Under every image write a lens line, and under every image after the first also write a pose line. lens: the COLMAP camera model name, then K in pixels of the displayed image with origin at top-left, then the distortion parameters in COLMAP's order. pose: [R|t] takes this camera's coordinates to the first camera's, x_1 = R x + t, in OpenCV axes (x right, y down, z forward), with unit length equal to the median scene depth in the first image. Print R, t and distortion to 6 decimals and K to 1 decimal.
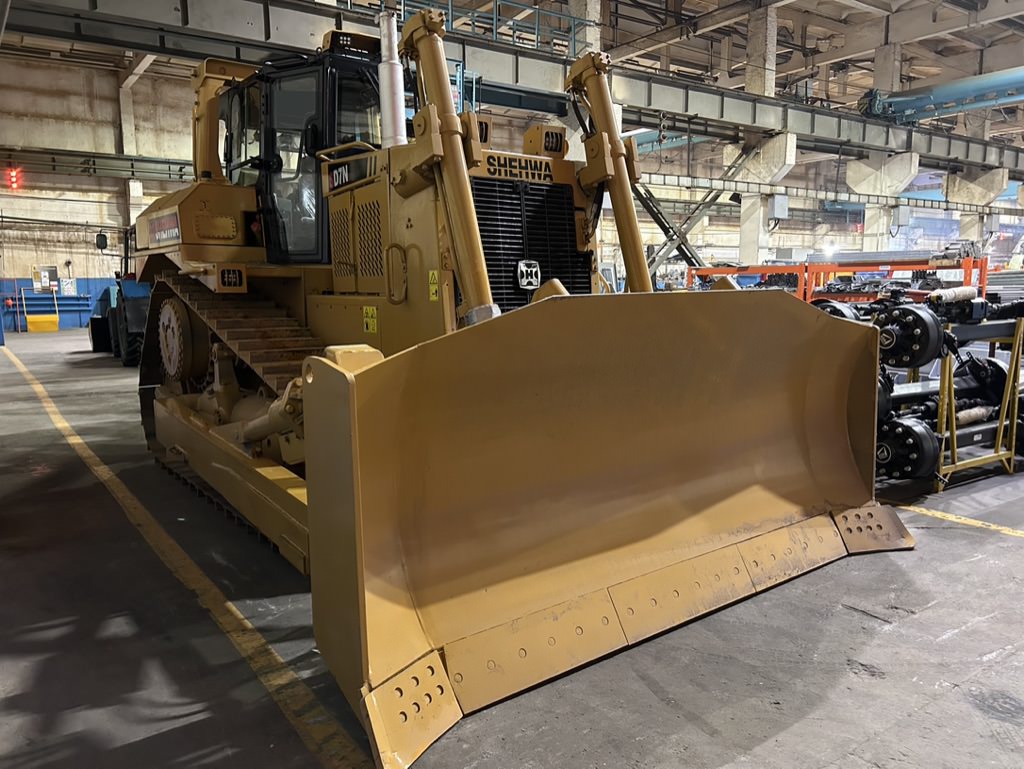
lens RADIAL K [[776.2, 0, 510.5], [0, 776.2, 384.5], [0, 0, 1]] dist [0.031467, -0.025380]
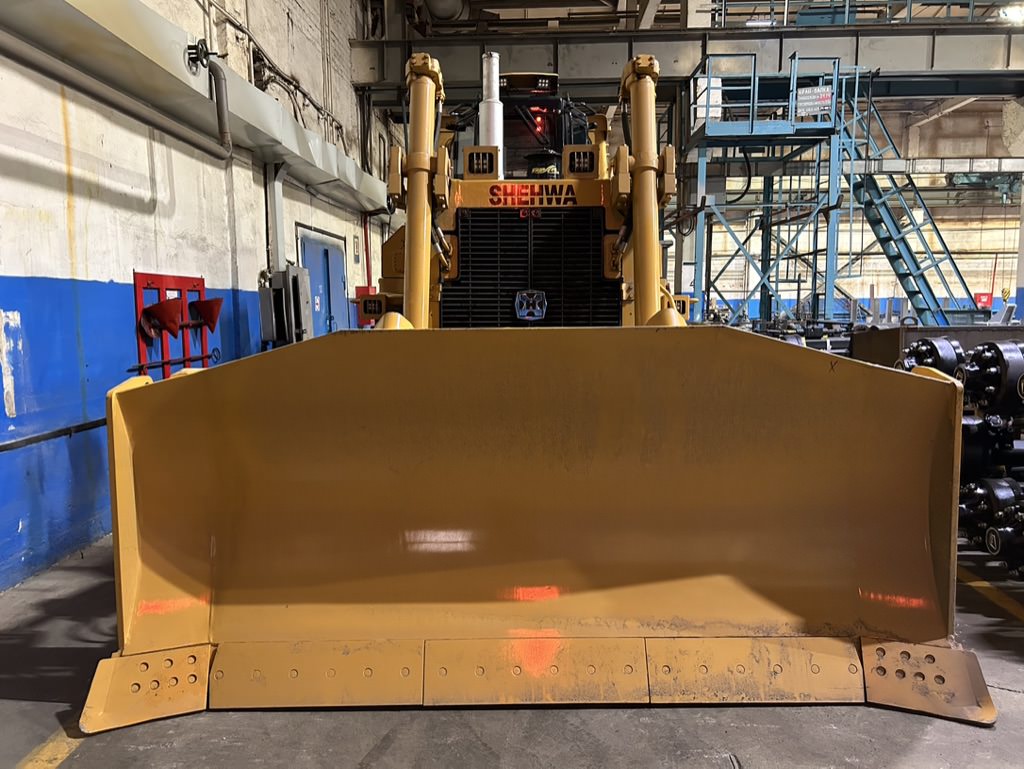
lens RADIAL K [[776.2, 0, 504.5], [0, 776.2, 383.9], [0, 0, 1]] dist [0.031467, -0.025380]
pose [[0.789243, 0.064283, -0.610707, 0.590234], [-0.079518, 0.996831, 0.002162, -0.044674], [0.608911, 0.046856, 0.791853, 0.230518]]
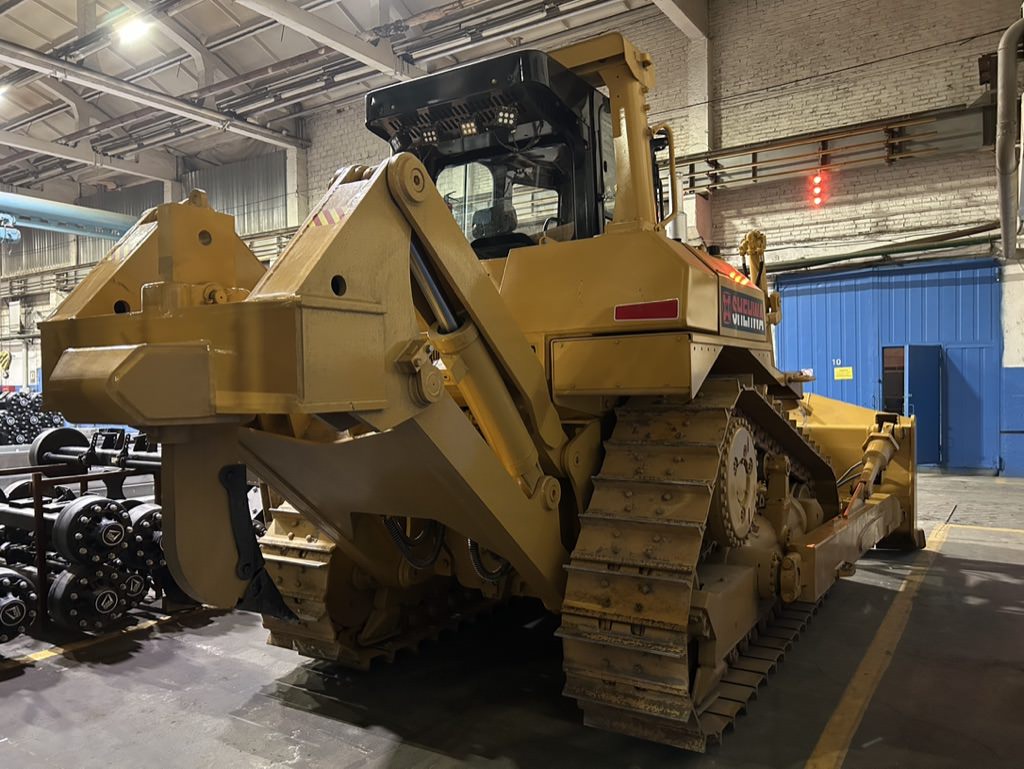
lens RADIAL K [[776.2, 0, 513.7], [0, 776.2, 385.8], [0, 0, 1]] dist [0.031467, -0.025380]
pose [[-0.367415, 0.013559, 0.929958, -1.338517], [0.142209, 0.988955, 0.041766, -0.261646], [-0.919120, 0.147594, -0.365286, 1.936471]]
